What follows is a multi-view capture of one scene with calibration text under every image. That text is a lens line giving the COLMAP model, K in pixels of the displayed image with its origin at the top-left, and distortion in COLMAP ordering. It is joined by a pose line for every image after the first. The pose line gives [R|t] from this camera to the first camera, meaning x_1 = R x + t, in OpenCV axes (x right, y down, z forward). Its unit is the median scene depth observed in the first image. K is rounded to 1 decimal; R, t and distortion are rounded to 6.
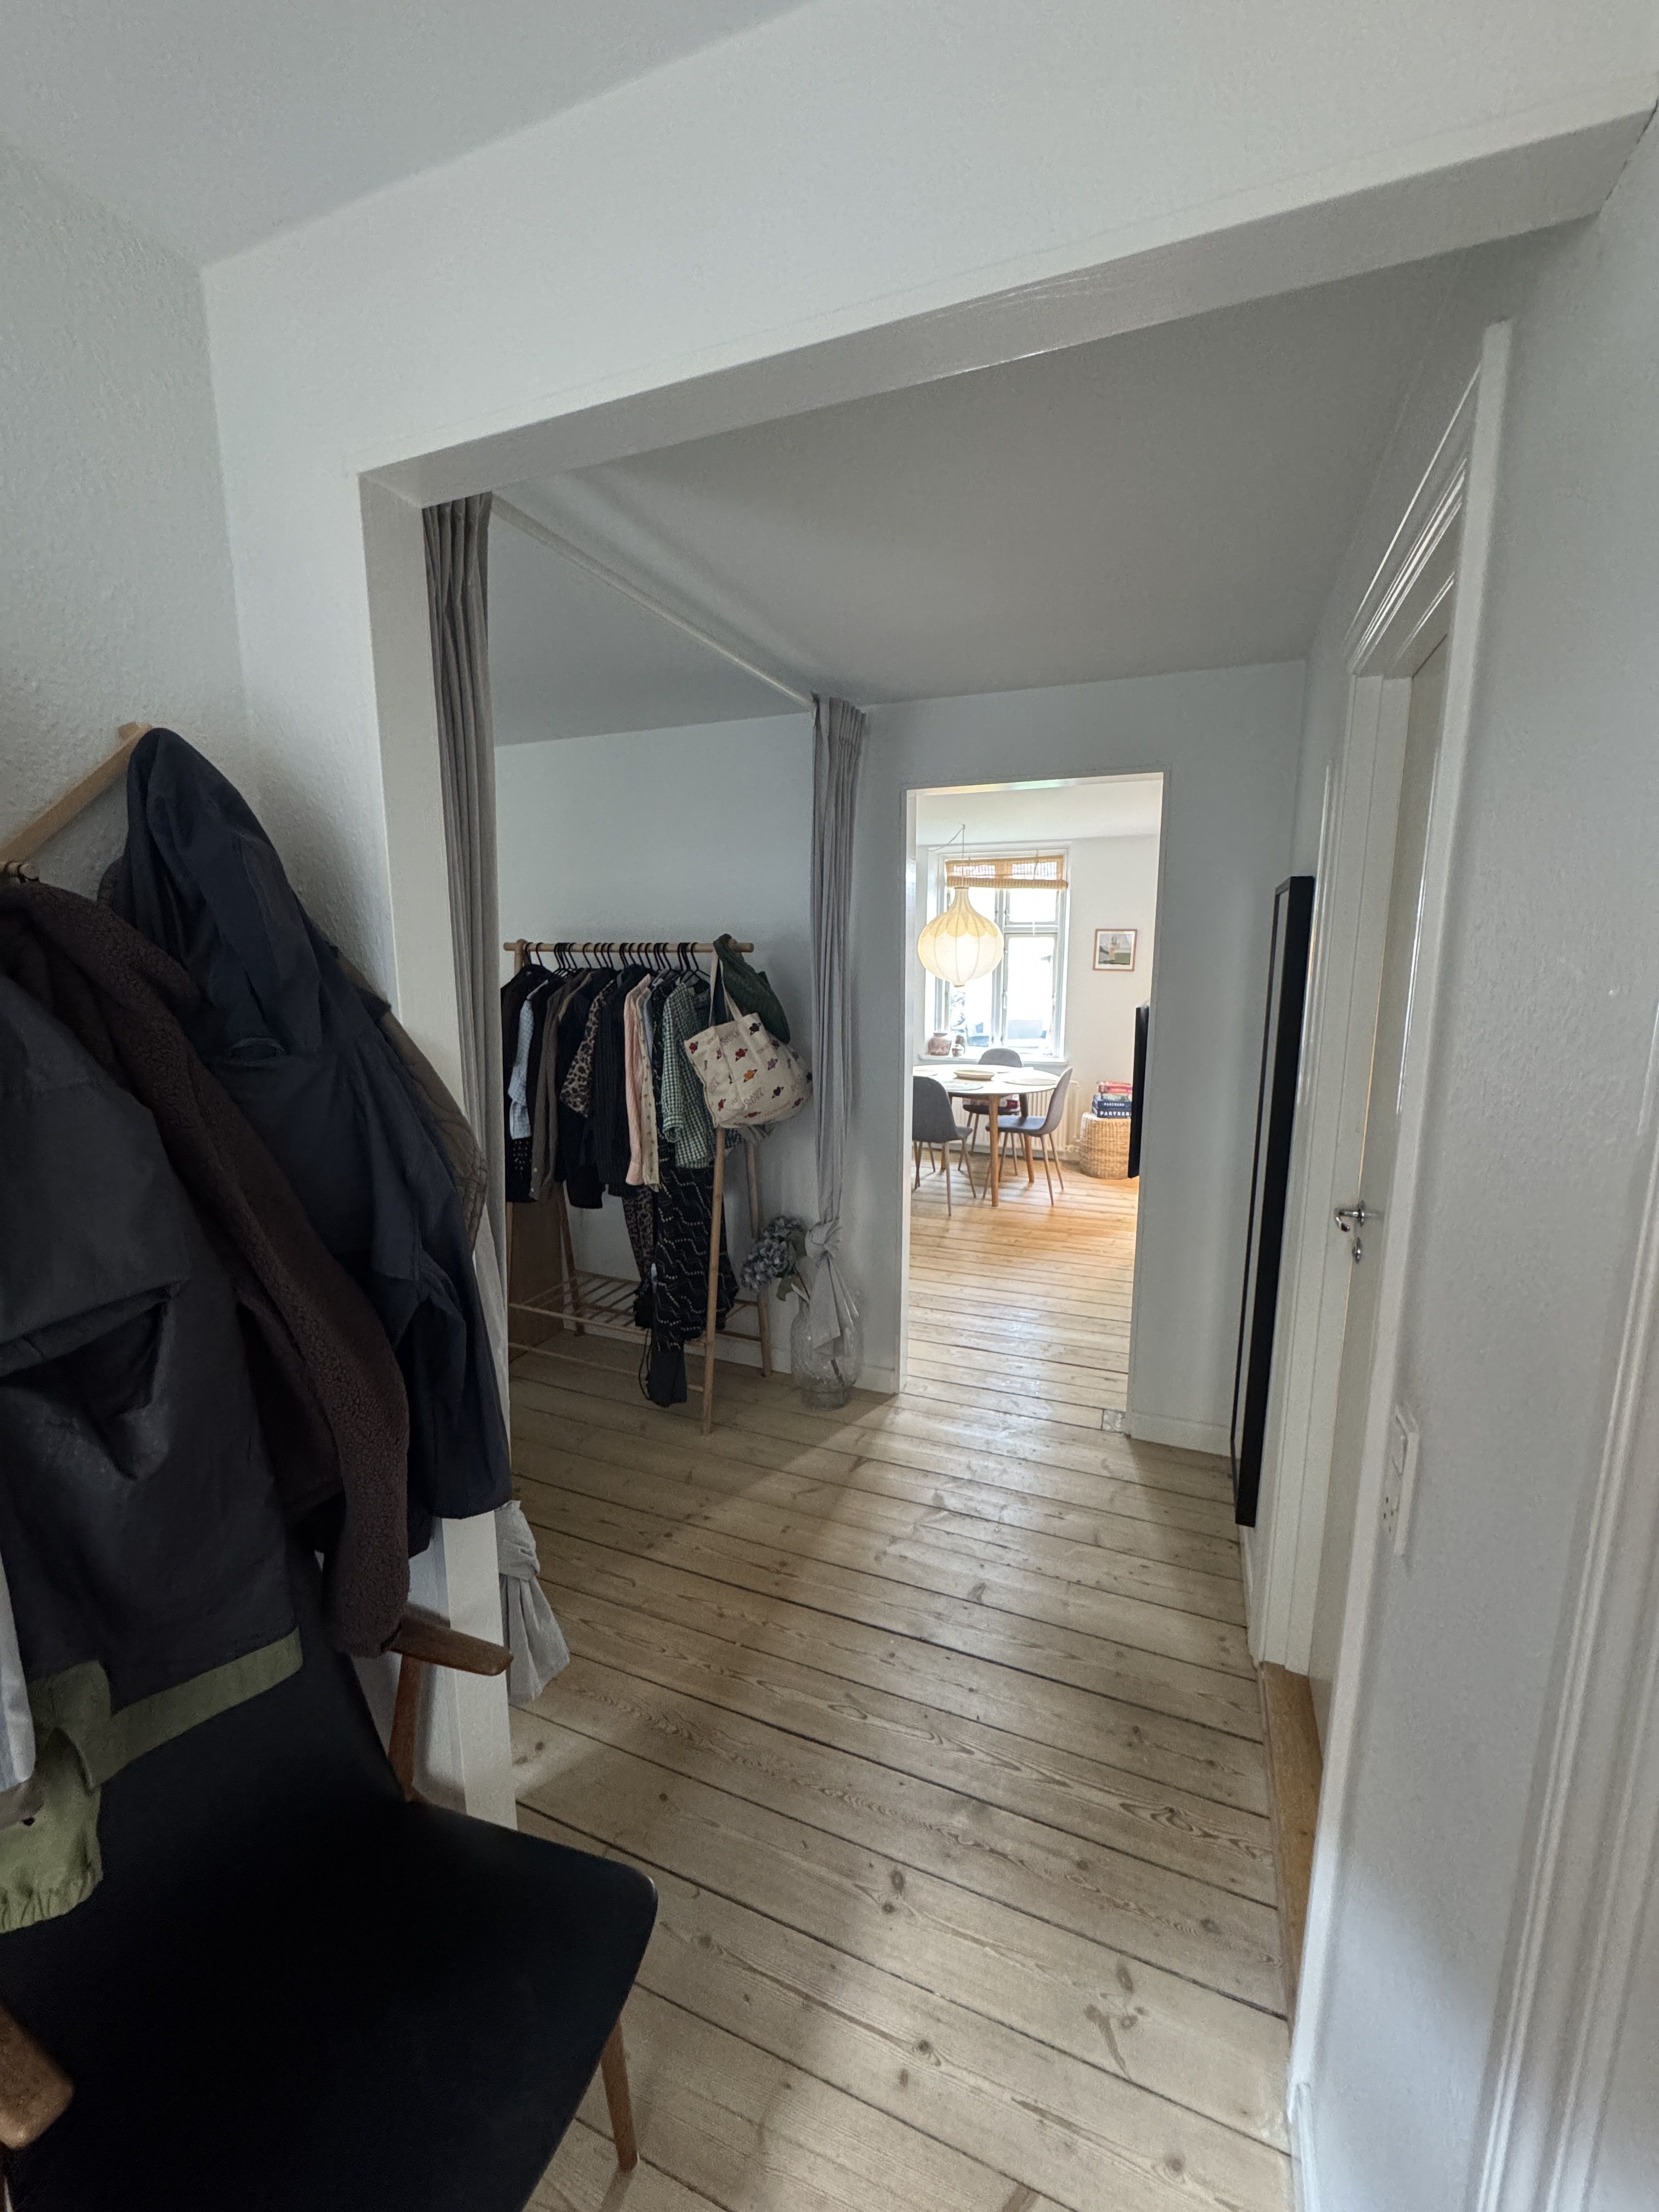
lens RADIAL K [[885.3, 0, 829.5], [0, 885.3, 1106.0], [0, 0, 1]] dist [-0.001297, -0.000137]
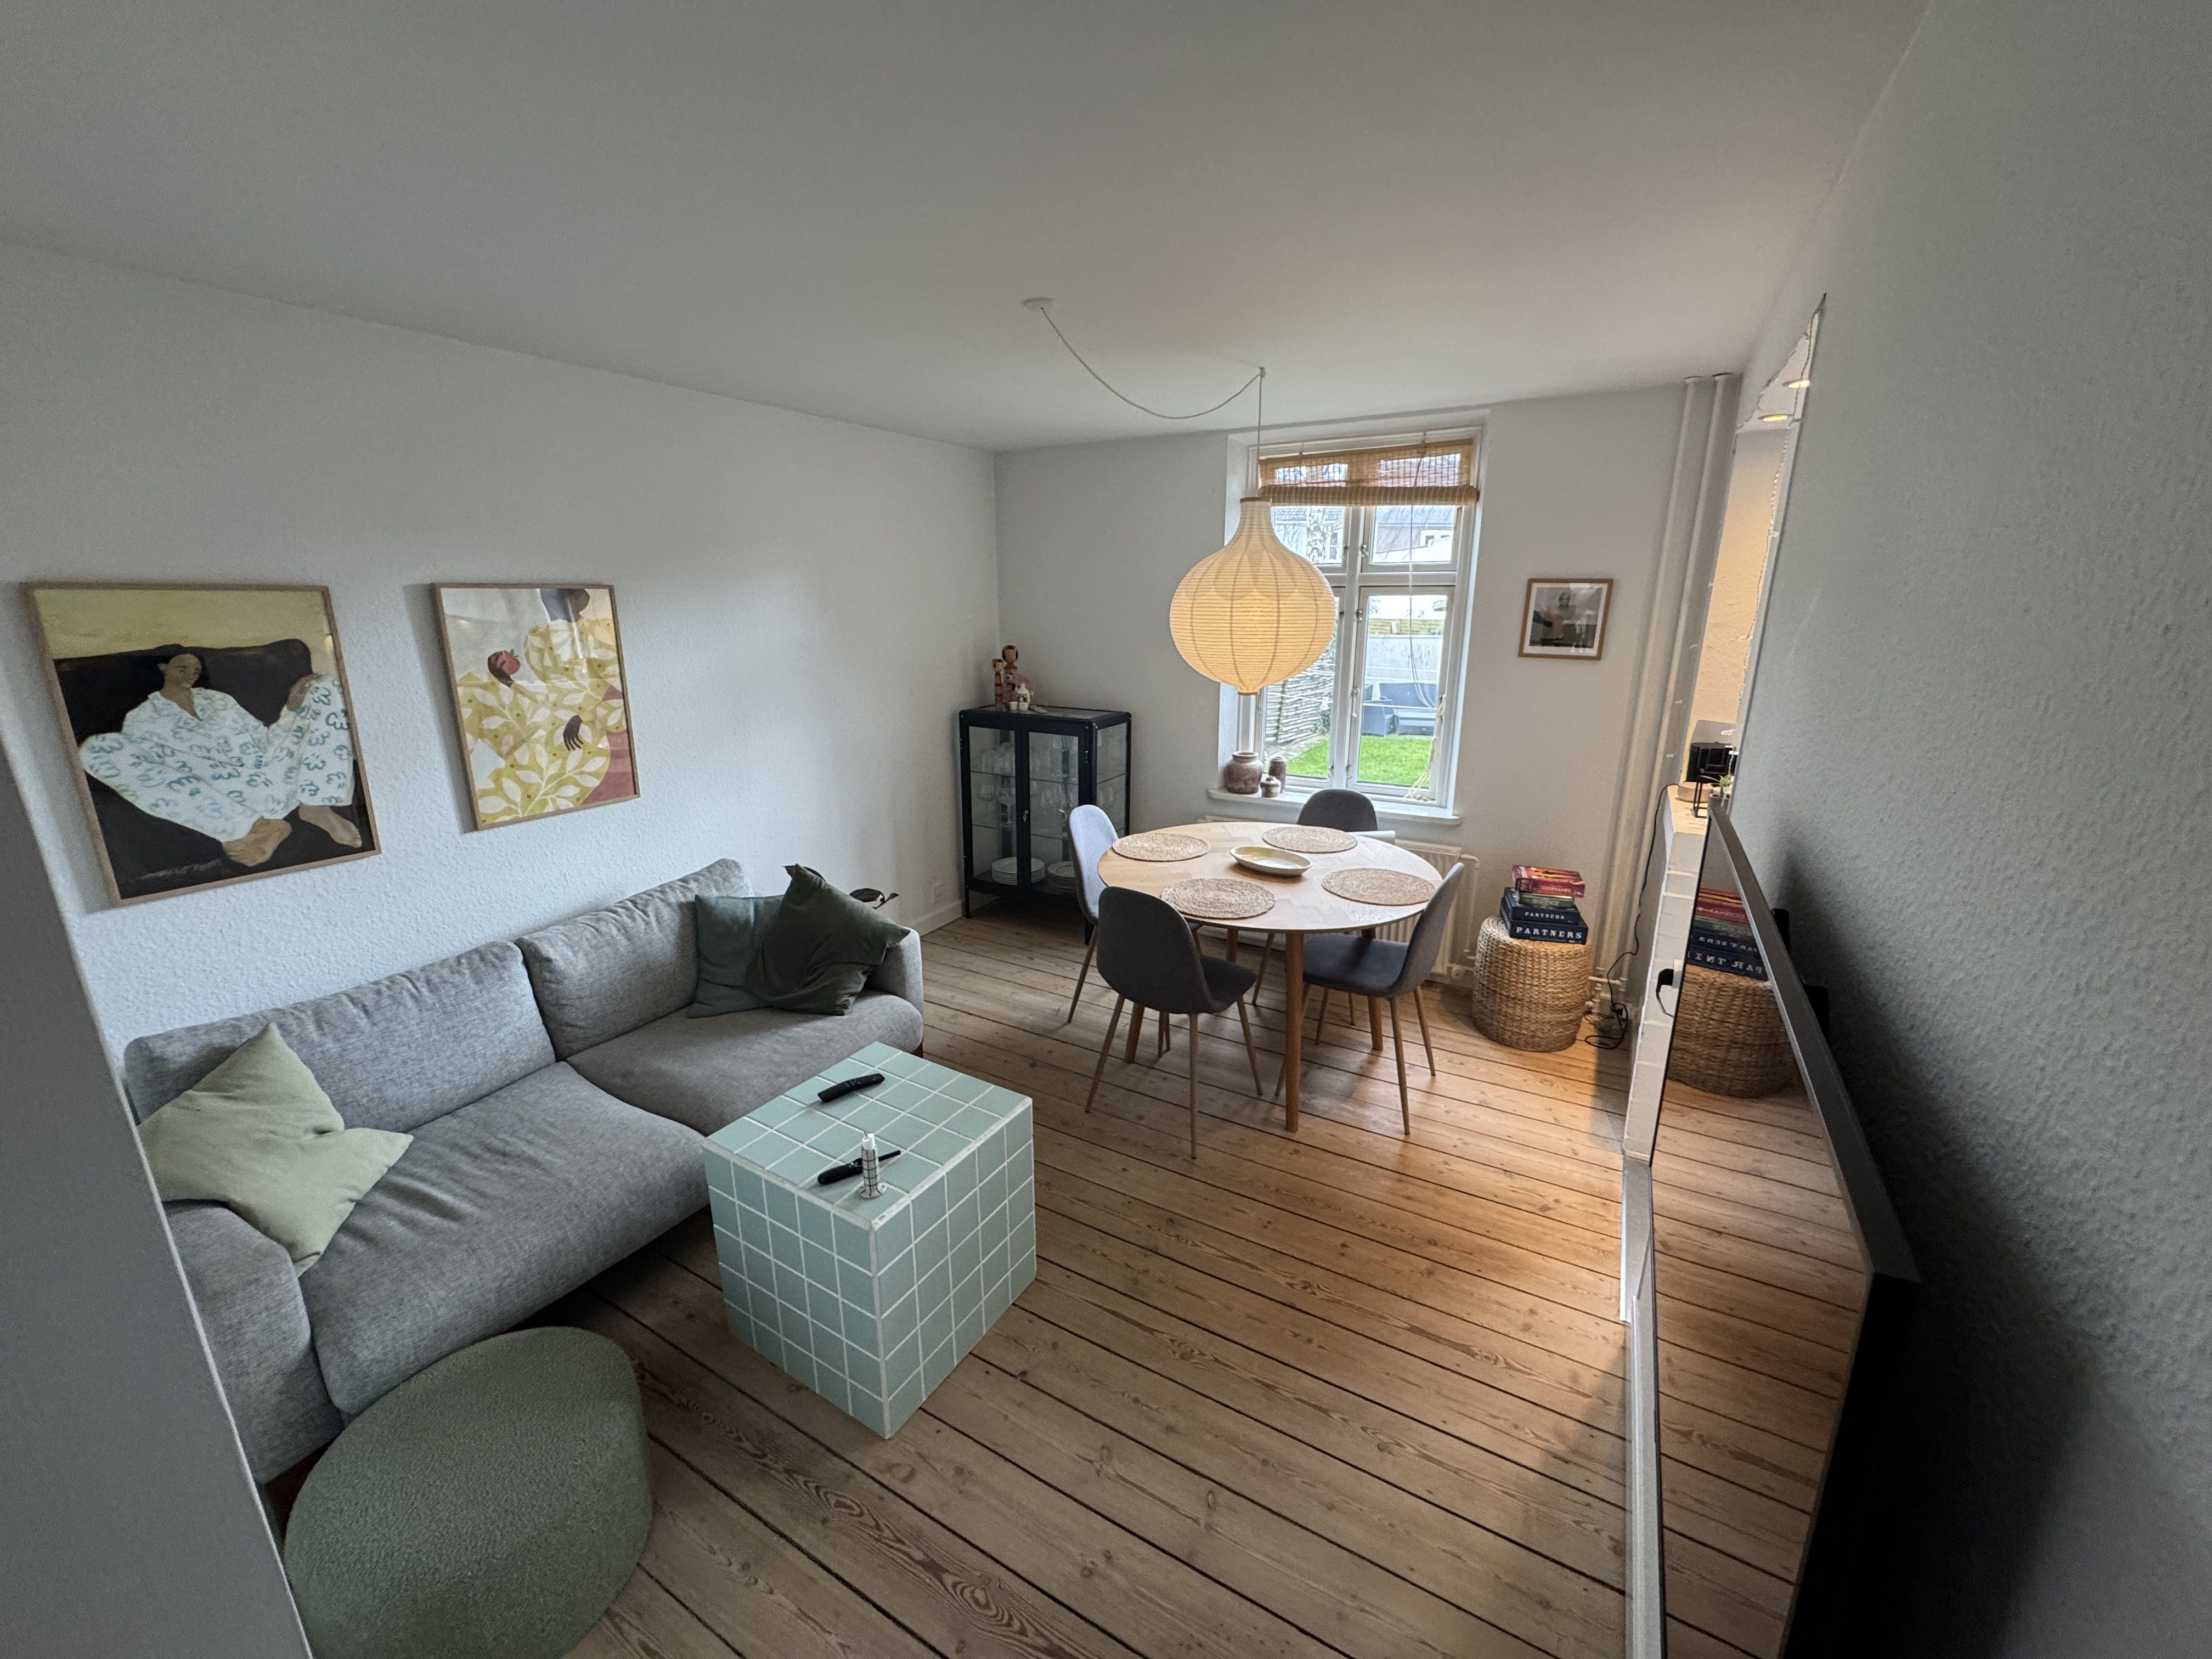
lens RADIAL K [[885.3, 0, 1101.7], [0, 885.3, 828.7], [0, 0, 1]] dist [-0.001297, -0.000137]
pose [[0.989819, 0.032462, -0.138583, 0.122194], [-0.020156, 0.995801, 0.089294, -0.090477], [0.140900, -0.085592, 0.986317, 0.417184]]
